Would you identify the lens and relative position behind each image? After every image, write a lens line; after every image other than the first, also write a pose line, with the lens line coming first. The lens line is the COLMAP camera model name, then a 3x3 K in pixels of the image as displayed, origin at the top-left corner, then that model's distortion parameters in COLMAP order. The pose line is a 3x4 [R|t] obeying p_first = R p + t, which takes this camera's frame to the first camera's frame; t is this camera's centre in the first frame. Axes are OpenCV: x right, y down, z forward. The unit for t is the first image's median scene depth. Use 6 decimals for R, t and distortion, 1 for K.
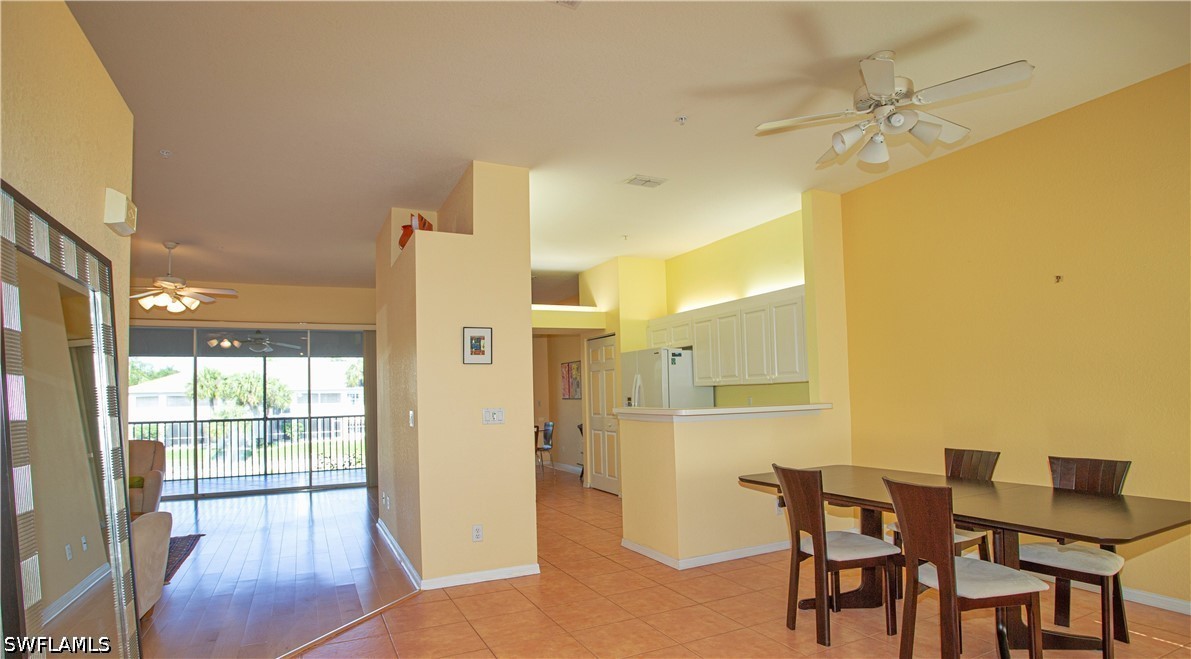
lens RADIAL K [[622.8, 0, 592.6], [0, 622.8, 360.3], [0, 0, 1]] dist [-0.028892, 0.000028]
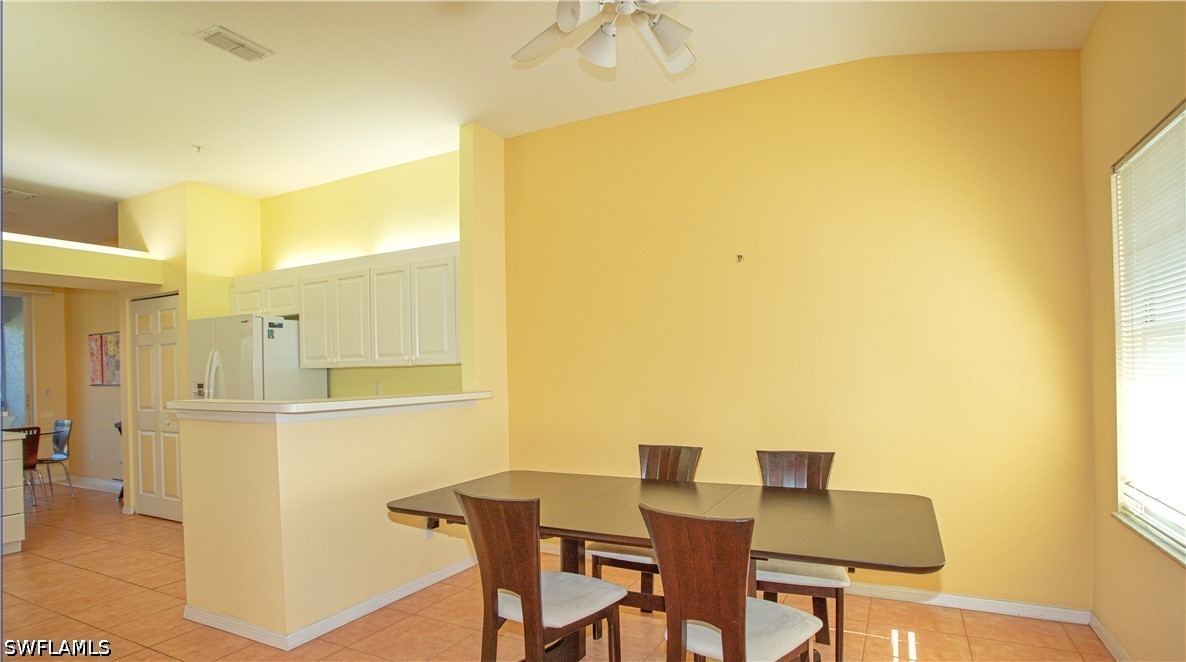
lens RADIAL K [[611.6, 0, 597.4], [0, 611.6, 368.2], [0, 0, 1]] dist [-0.069372, 0.030626]
pose [[0.799999, 0.009568, 0.599925, 0.014805], [-0.032406, 0.999102, 0.027279, 0.010040], [-0.599125, -0.041265, 0.799591, 0.211122]]
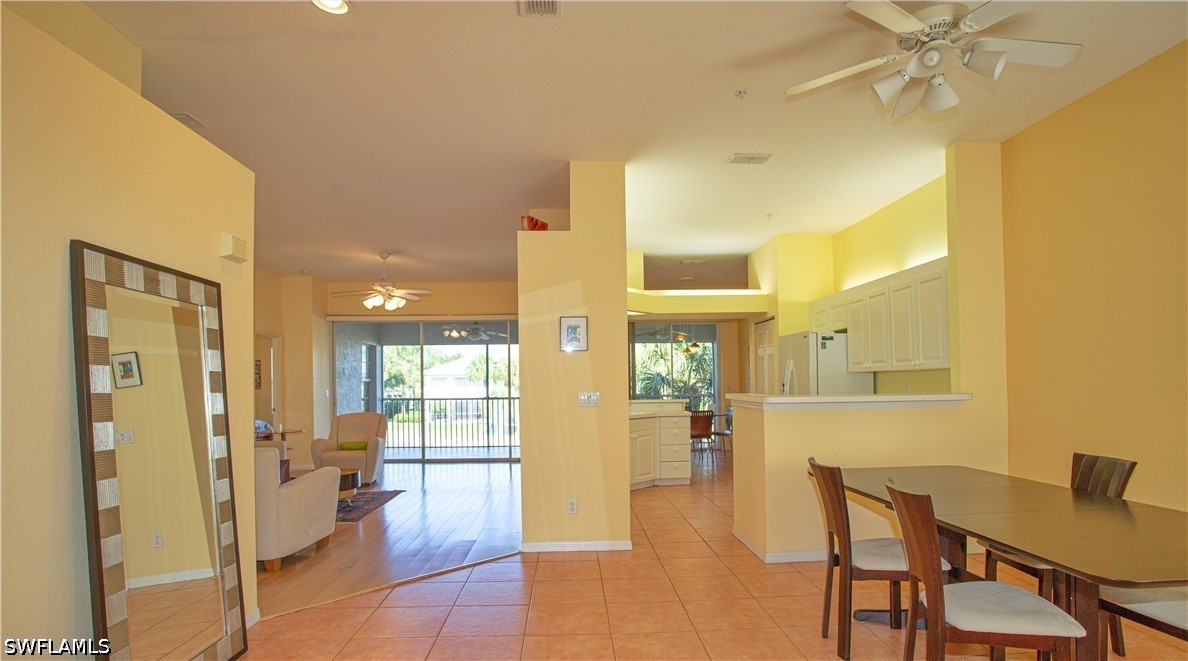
lens RADIAL K [[621.9, 0, 598.1], [0, 621.9, 363.8], [0, 0, 1]] dist [-0.001336, 0.000378]
pose [[0.920585, 0.000604, -0.390541, 0.182964], [0.011819, 0.999498, 0.029406, -0.002201], [0.390363, -0.031686, 0.920116, 0.013273]]
